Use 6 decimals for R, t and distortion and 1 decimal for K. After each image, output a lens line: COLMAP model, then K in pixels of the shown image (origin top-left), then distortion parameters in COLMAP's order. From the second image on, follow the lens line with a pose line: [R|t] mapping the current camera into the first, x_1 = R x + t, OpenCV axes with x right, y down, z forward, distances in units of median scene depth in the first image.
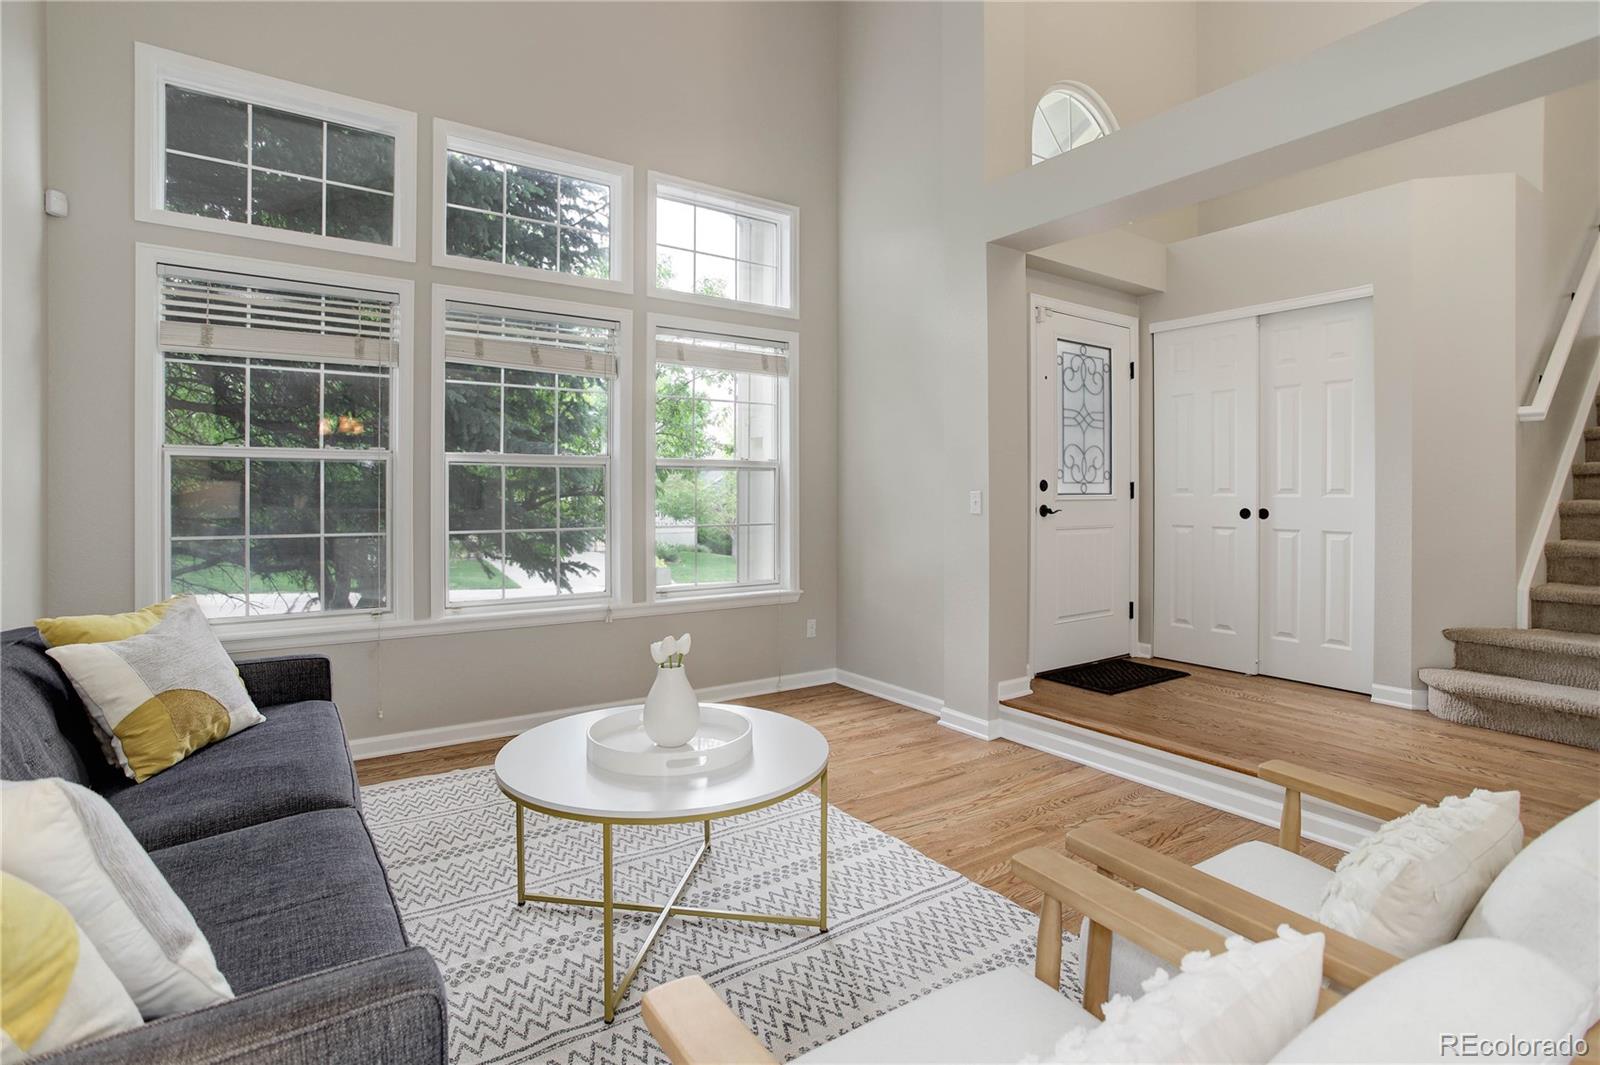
lens RADIAL K [[759.4, 0, 812.5], [0, 759.4, 490.5], [0, 0, 1]] dist [-0.020701, 0.000598]
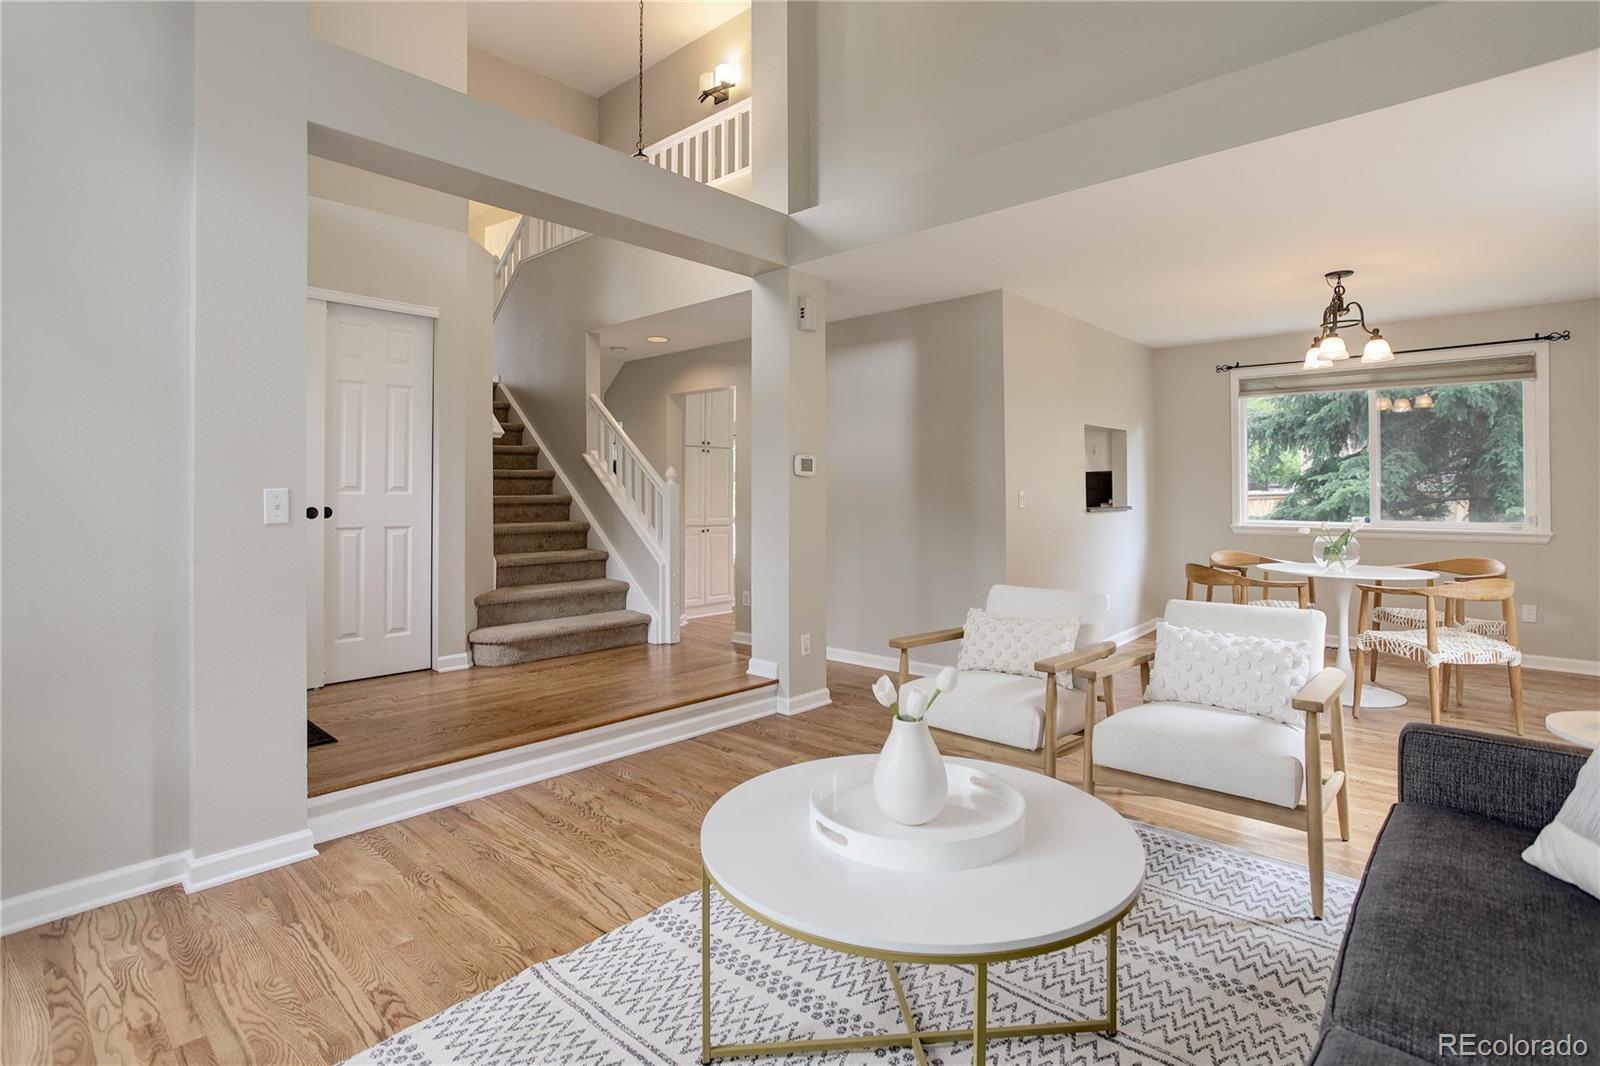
lens RADIAL K [[768.5, 0, 793.9], [0, 768.5, 491.3], [0, 0, 1]] dist [-0.015594, 0.000271]
pose [[-0.169051, -0.004243, 0.985598, -0.463656], [-0.002014, 0.999990, 0.003960, -0.000440], [-0.985605, -0.001316, -0.169057, 0.624584]]
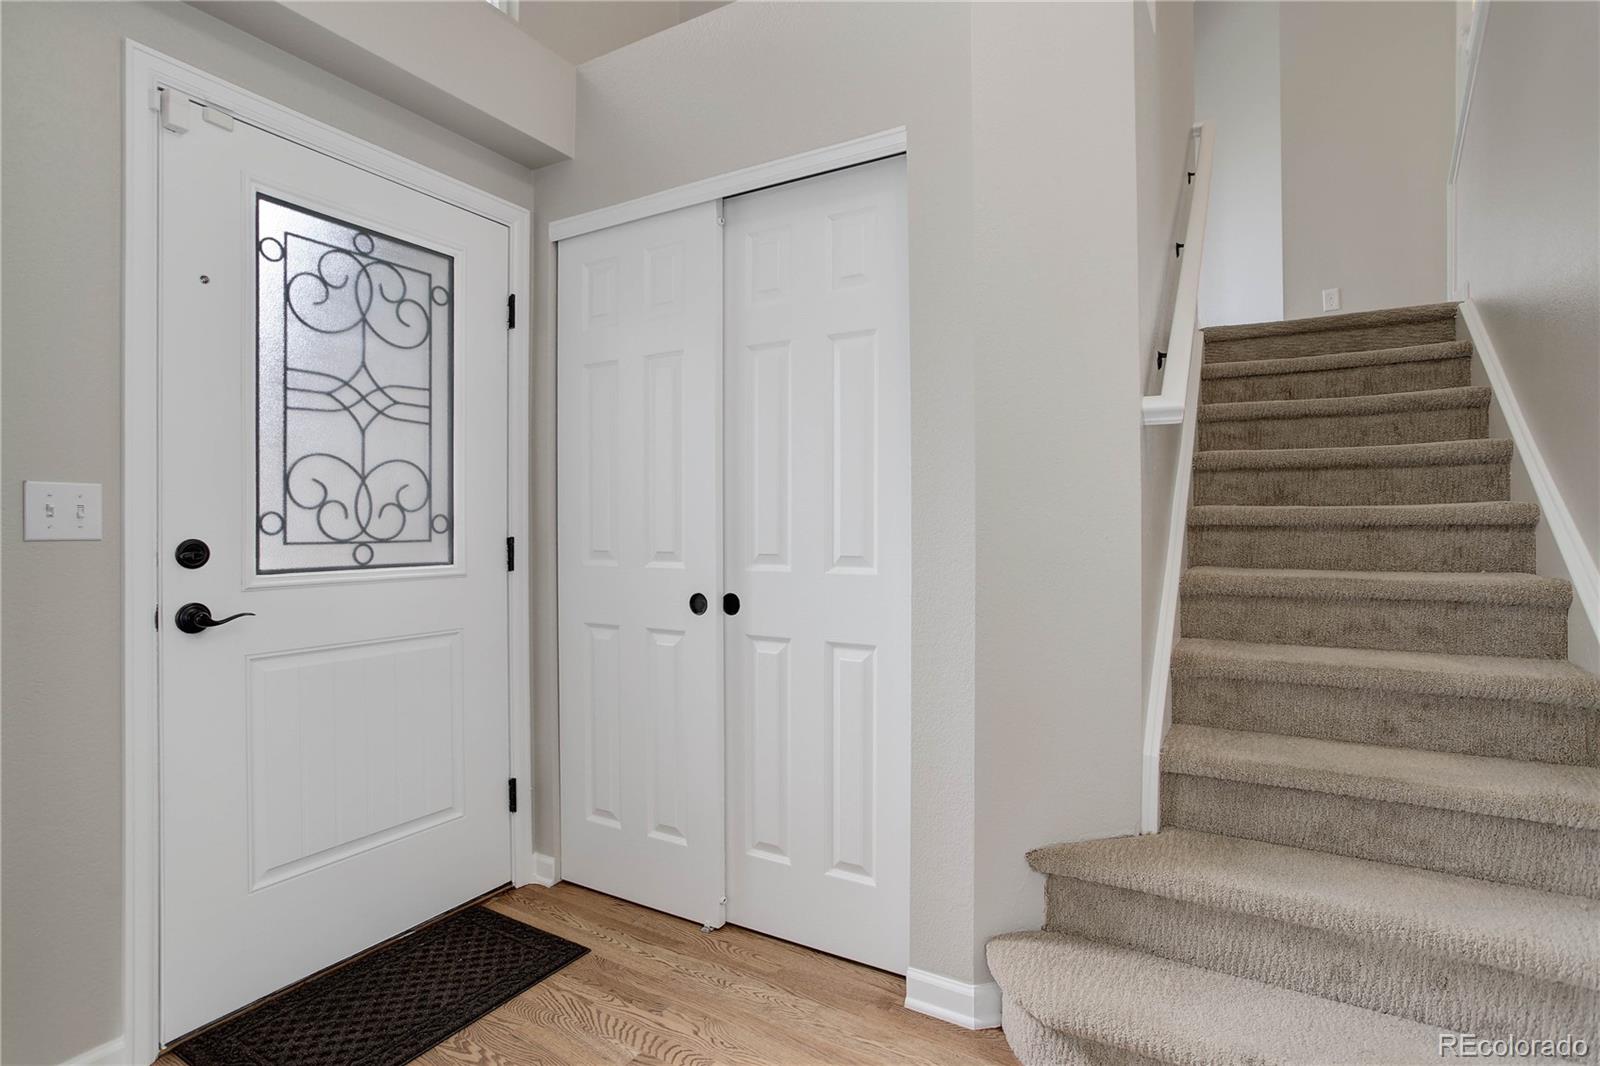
lens RADIAL K [[783.0, 0, 769.1], [0, 783.0, 532.3], [0, 0, 1]] dist [-0.040914, 0.000664]
pose [[0.929150, -0.005739, 0.369658, 0.459002], [0.002634, 0.999957, 0.008902, -0.021572], [-0.369693, -0.007298, 0.929125, 0.547539]]
